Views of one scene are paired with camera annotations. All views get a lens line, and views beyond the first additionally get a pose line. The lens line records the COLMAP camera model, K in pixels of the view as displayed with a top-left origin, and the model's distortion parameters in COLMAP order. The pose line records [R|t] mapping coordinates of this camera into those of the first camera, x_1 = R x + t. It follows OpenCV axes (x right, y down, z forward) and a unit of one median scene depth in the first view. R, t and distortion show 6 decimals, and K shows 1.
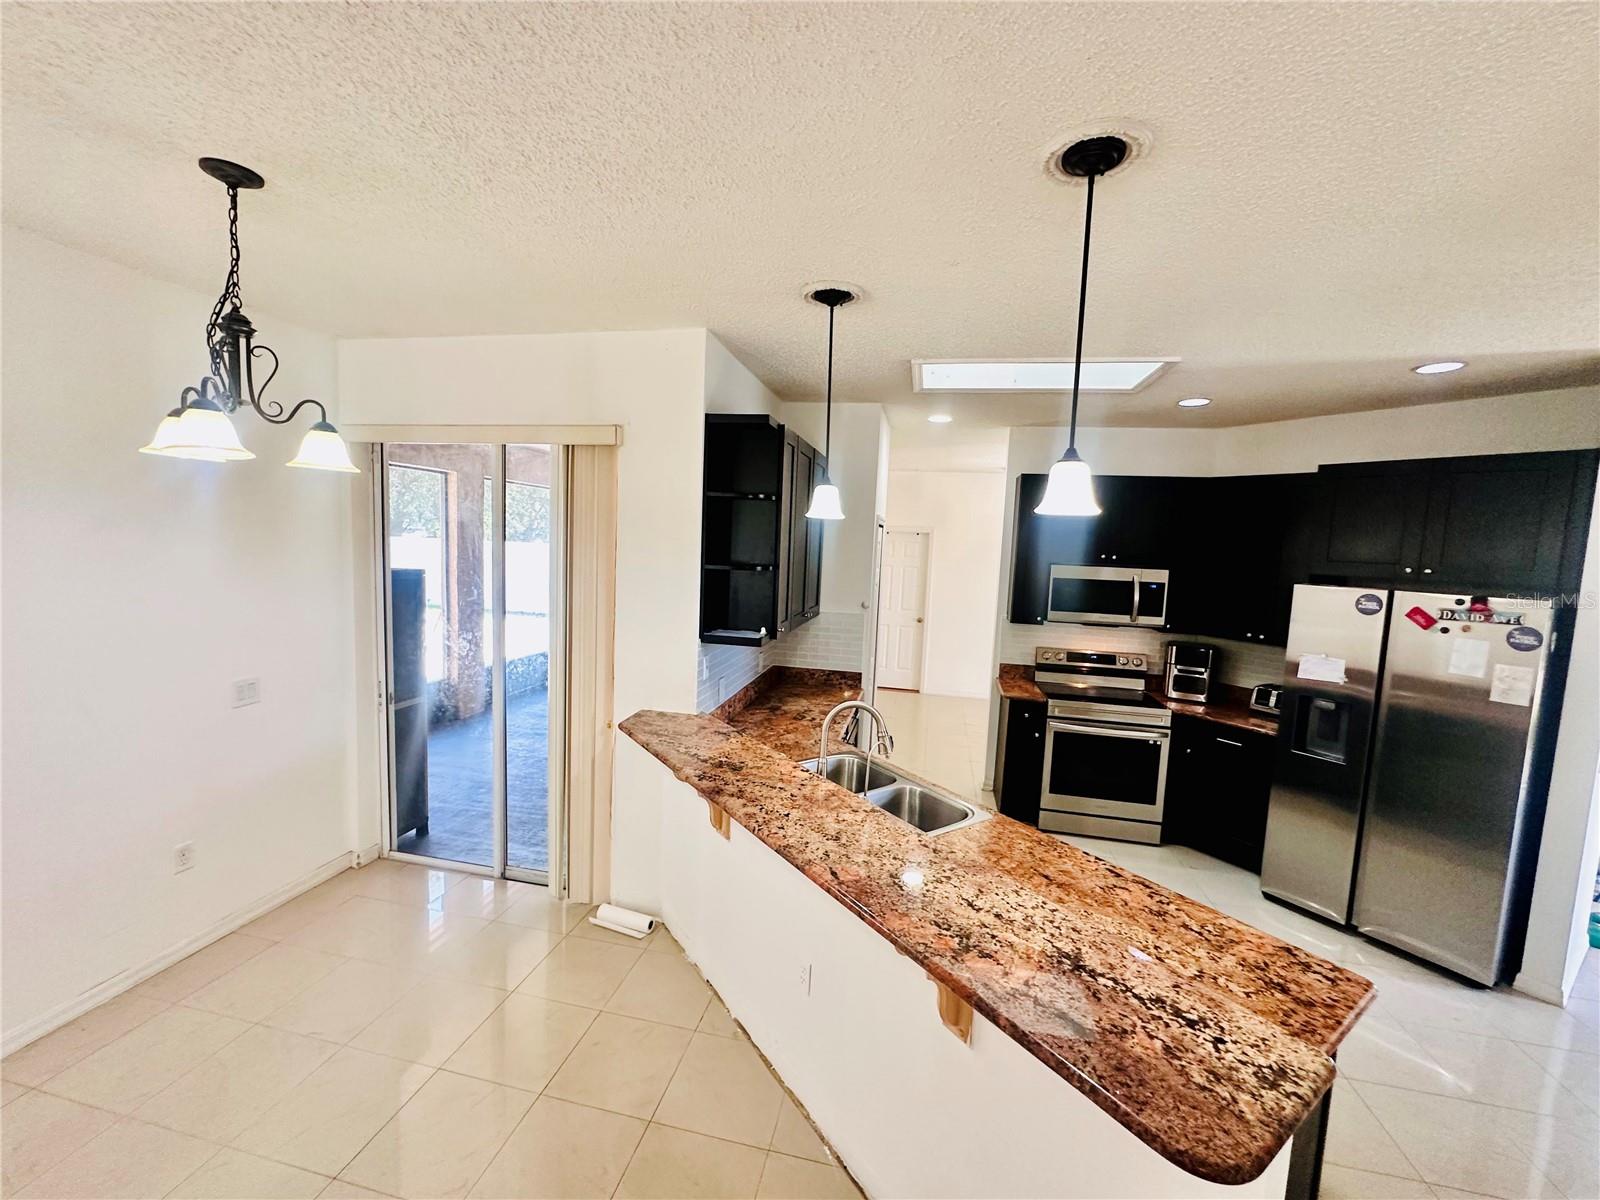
lens RADIAL K [[636.3, 0, 800.6], [0, 636.3, 605.1], [0, 0, 1]] dist [-0.000613, 0.000054]
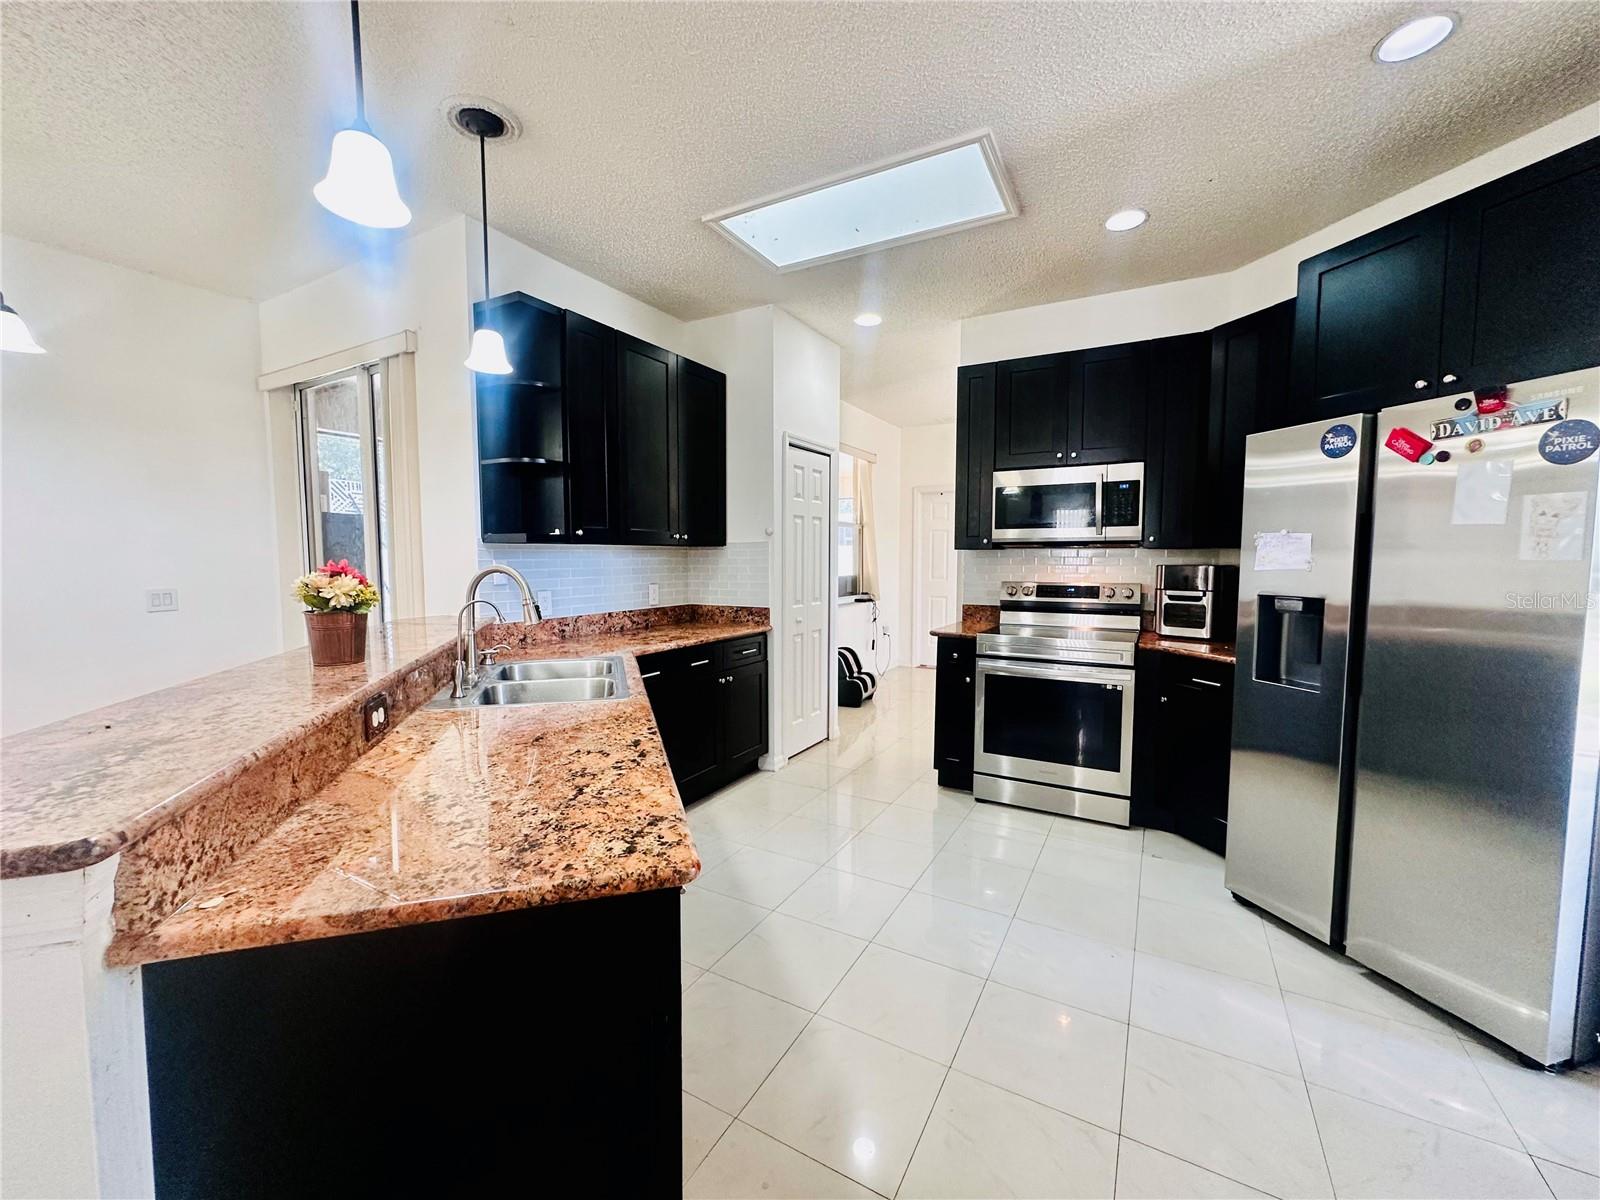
lens RADIAL K [[637.0, 0, 799.7], [0, 637.0, 601.4], [0, 0, 1]] dist [-0.002942, 0.000041]
pose [[0.952515, -0.021357, -0.303742, 0.607610], [0.010743, 0.999273, -0.036570, 0.193745], [0.304302, 0.031570, 0.952052, 0.239203]]
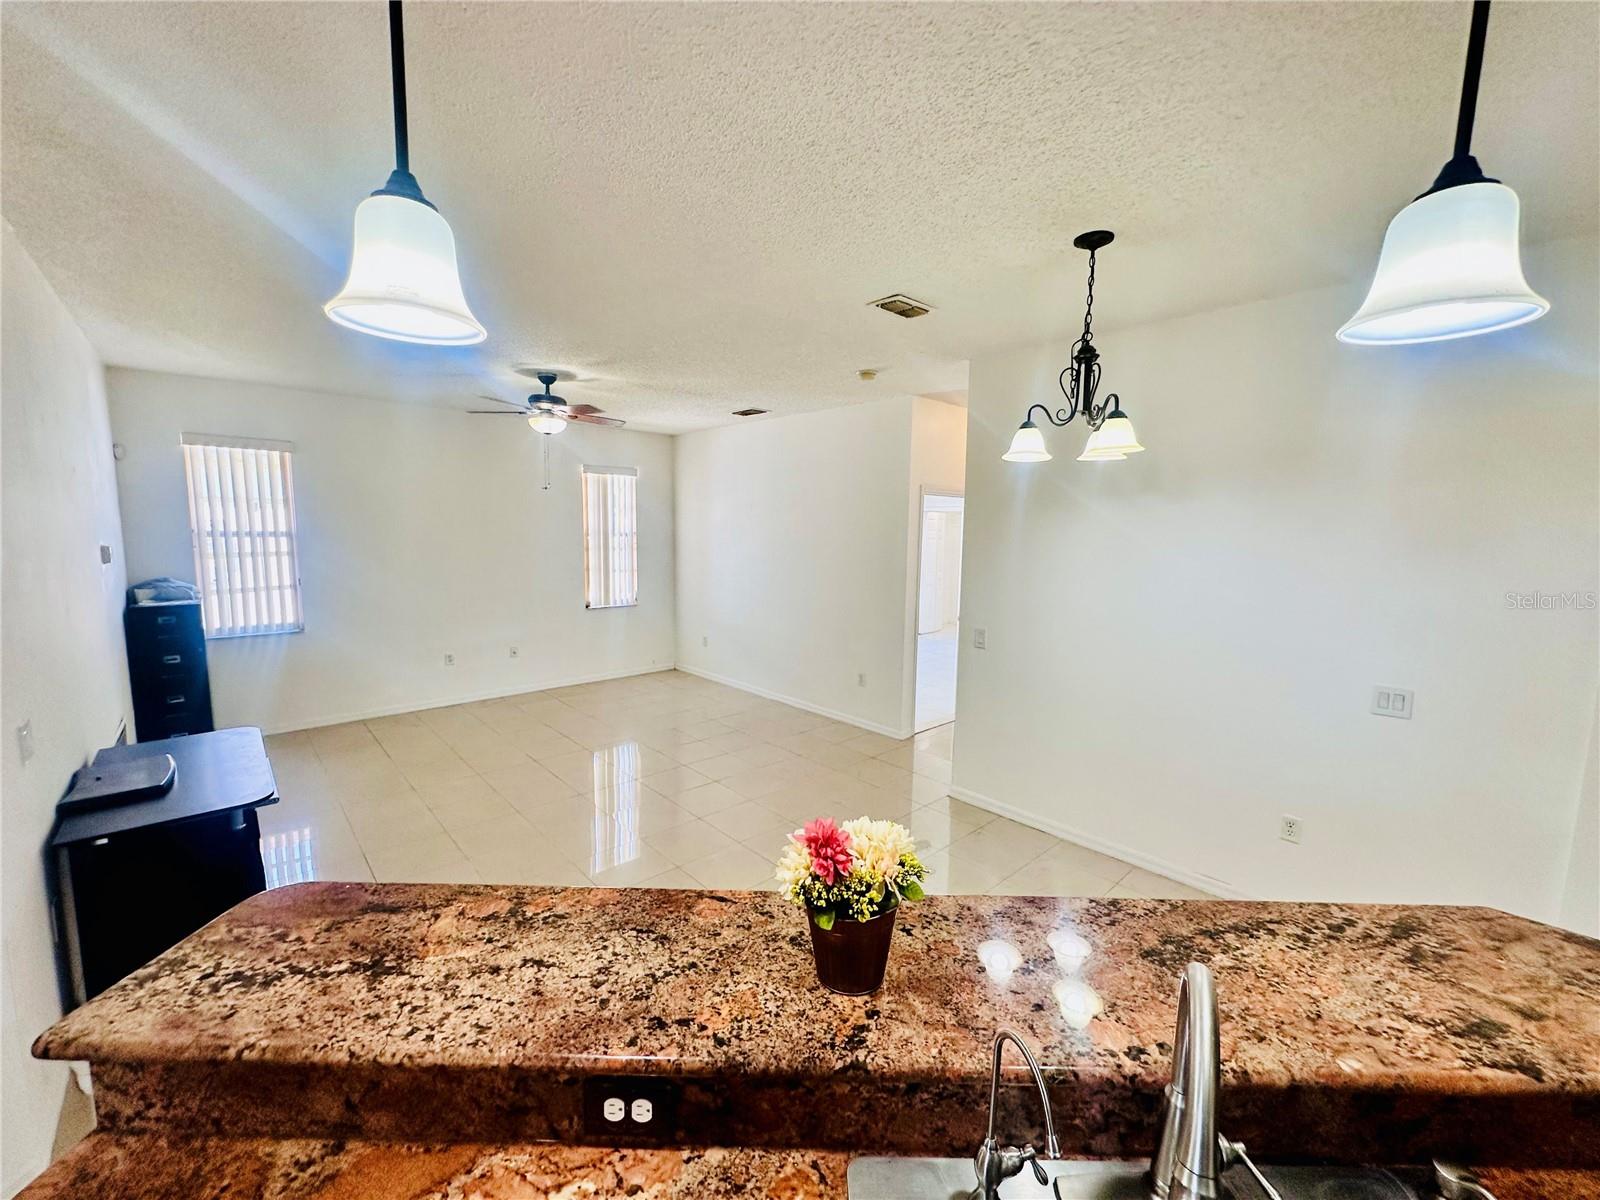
lens RADIAL K [[637.0, 0, 799.7], [0, 637.0, 601.4], [0, 0, 1]] dist [-0.002942, 0.000041]
pose [[-0.577898, 0.045804, -0.814822, 0.336980], [-0.121076, 0.982563, 0.141105, -0.028651], [0.807077, 0.180200, -0.562276, 0.800038]]
